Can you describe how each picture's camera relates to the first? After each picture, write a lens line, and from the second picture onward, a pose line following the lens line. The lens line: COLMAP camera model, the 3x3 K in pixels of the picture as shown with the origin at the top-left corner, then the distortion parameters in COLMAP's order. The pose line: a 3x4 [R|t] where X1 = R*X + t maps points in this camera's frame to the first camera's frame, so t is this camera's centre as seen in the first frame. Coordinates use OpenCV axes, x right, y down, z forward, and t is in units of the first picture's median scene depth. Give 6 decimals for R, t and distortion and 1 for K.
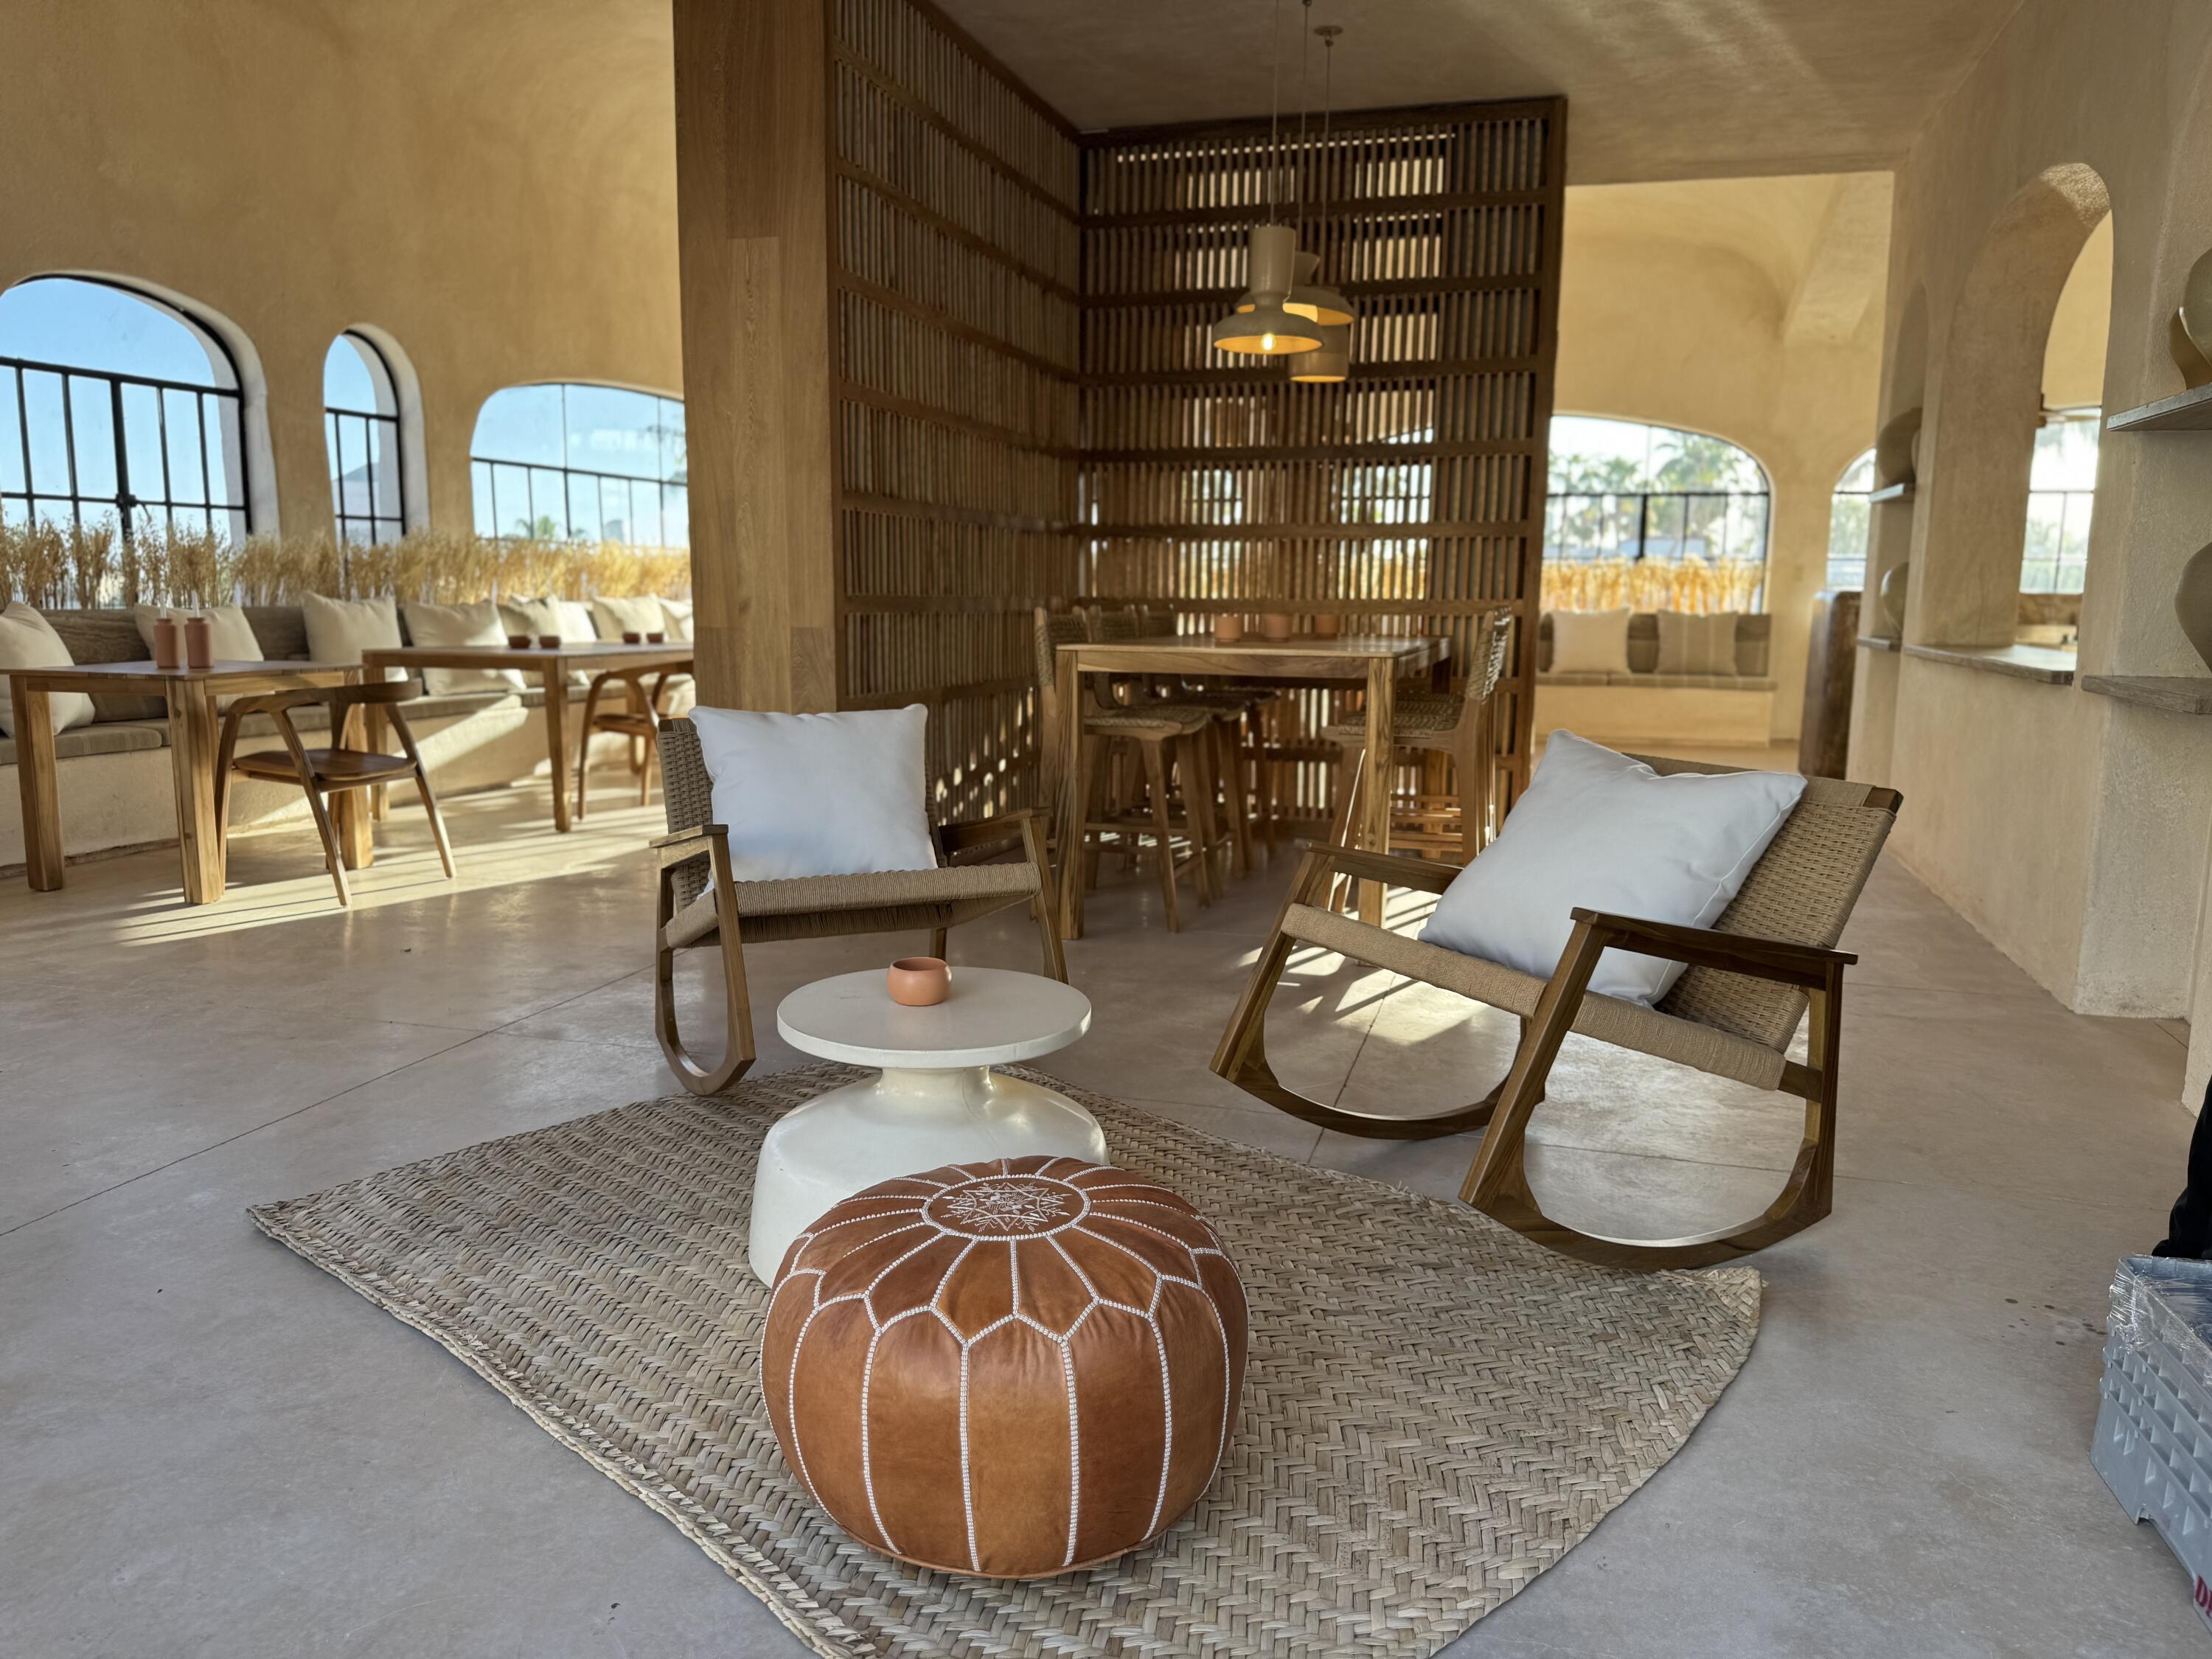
lens RADIAL K [[1569.9, 0, 1106.0], [0, 1569.9, 829.5], [0, 0, 1]] dist [-0.000683, -0.000957]
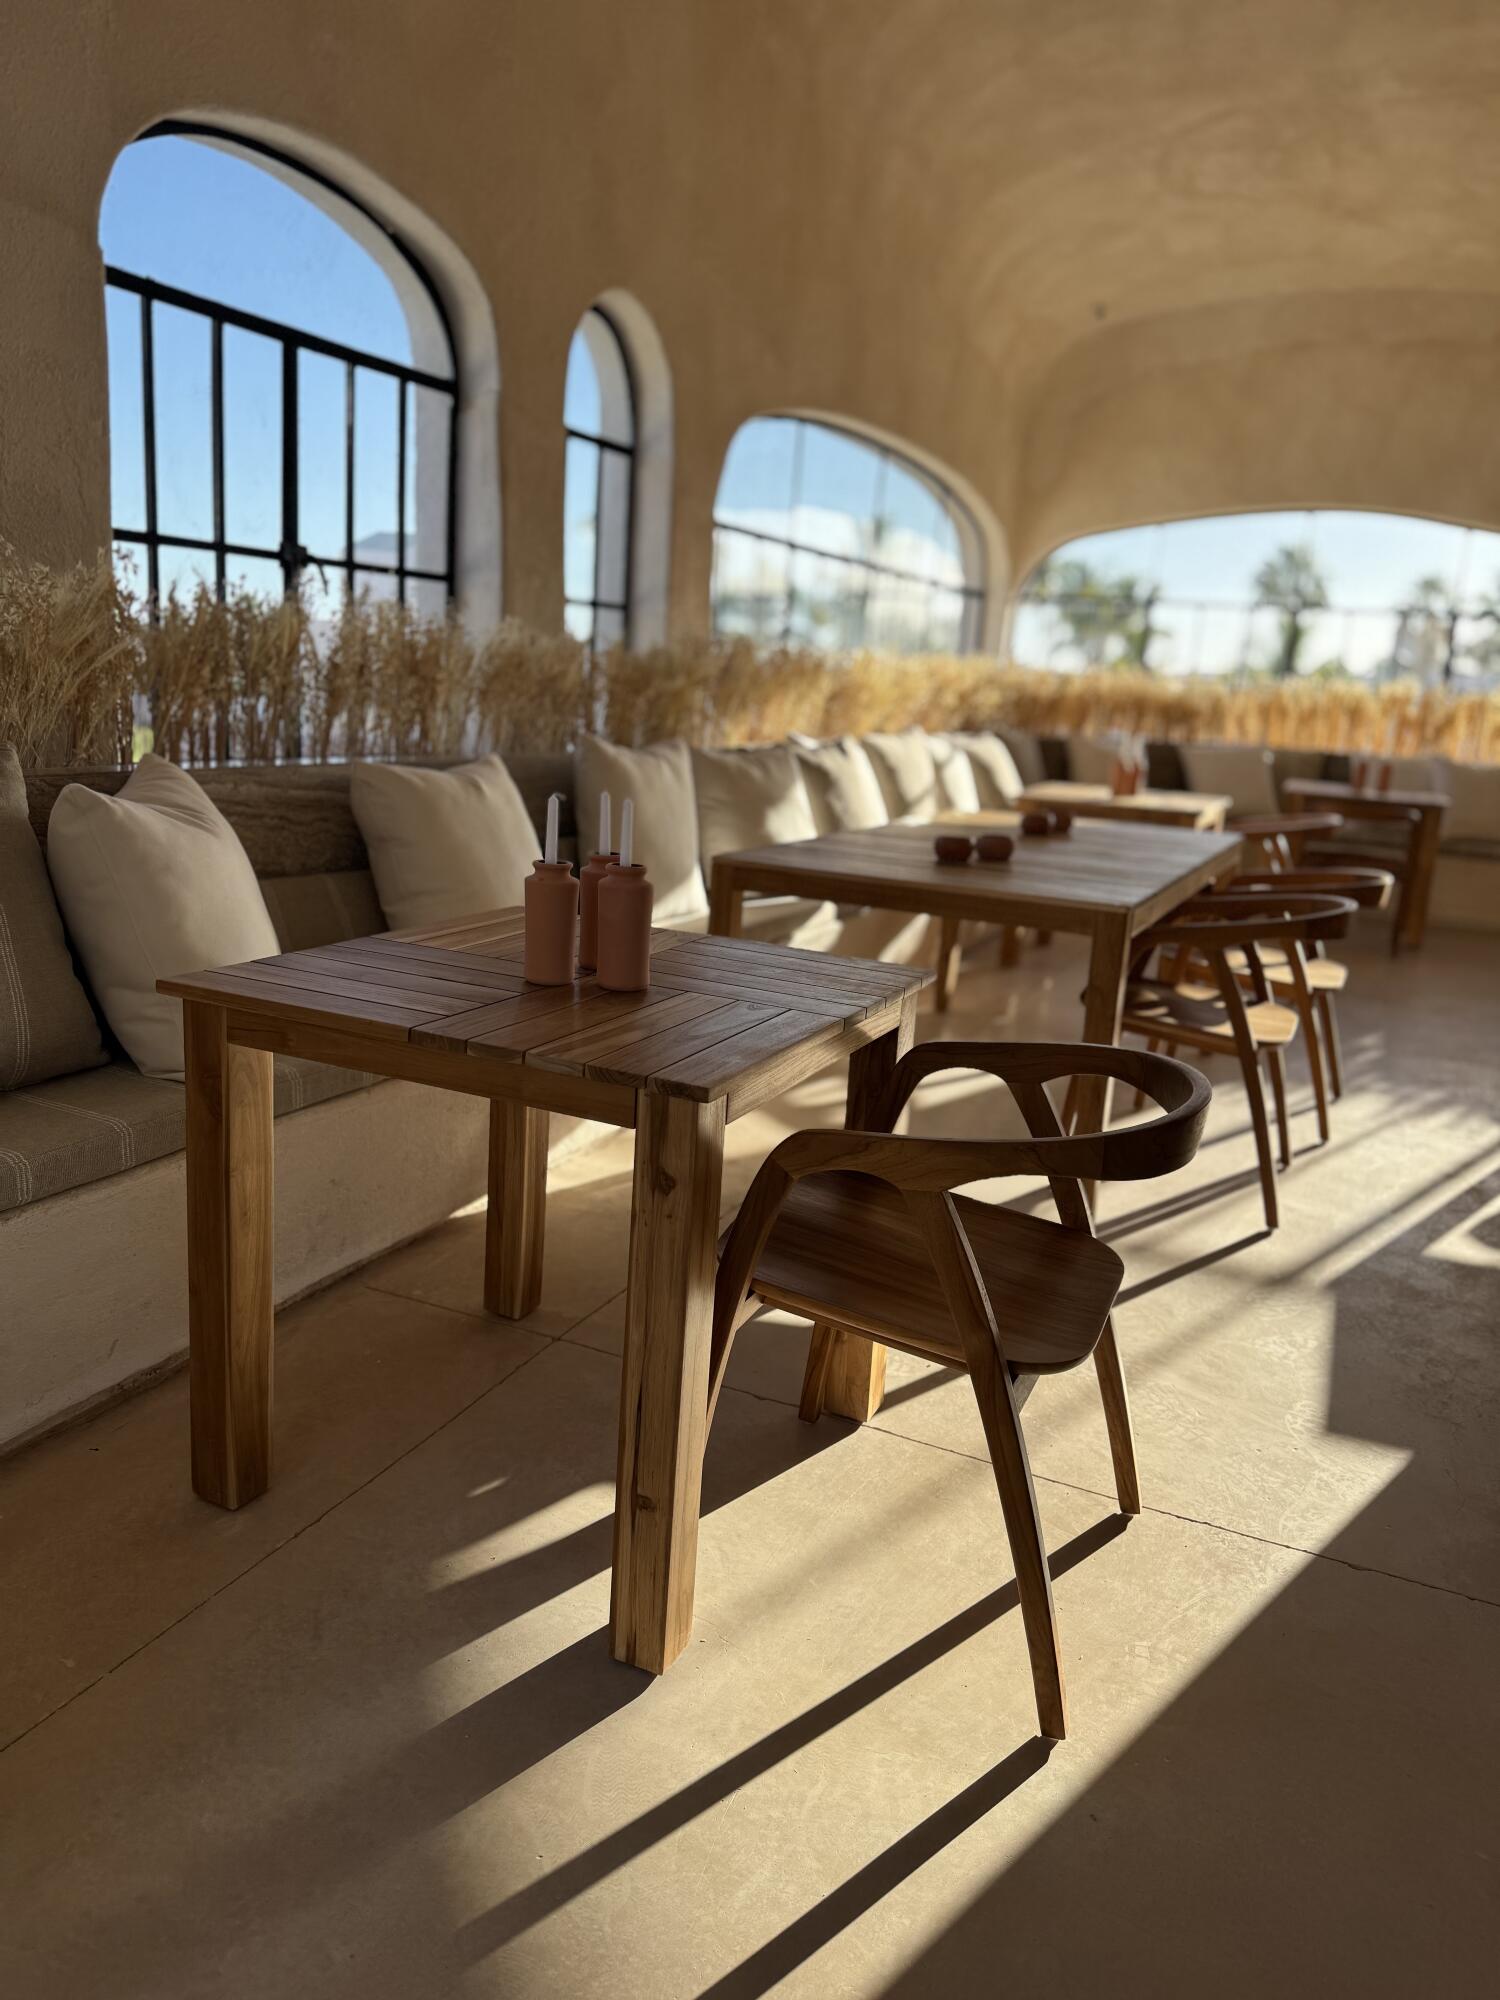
lens RADIAL K [[1419.5, 0, 750.0], [0, 1419.5, 1000.0], [0, 0, 1]] dist [-0.000683, -0.000957]
pose [[0.988176, 0.086591, -0.126532, -0.369749], [-0.077956, 0.994377, 0.071680, -0.094656], [0.132027, -0.060968, 0.989369, 0.482276]]
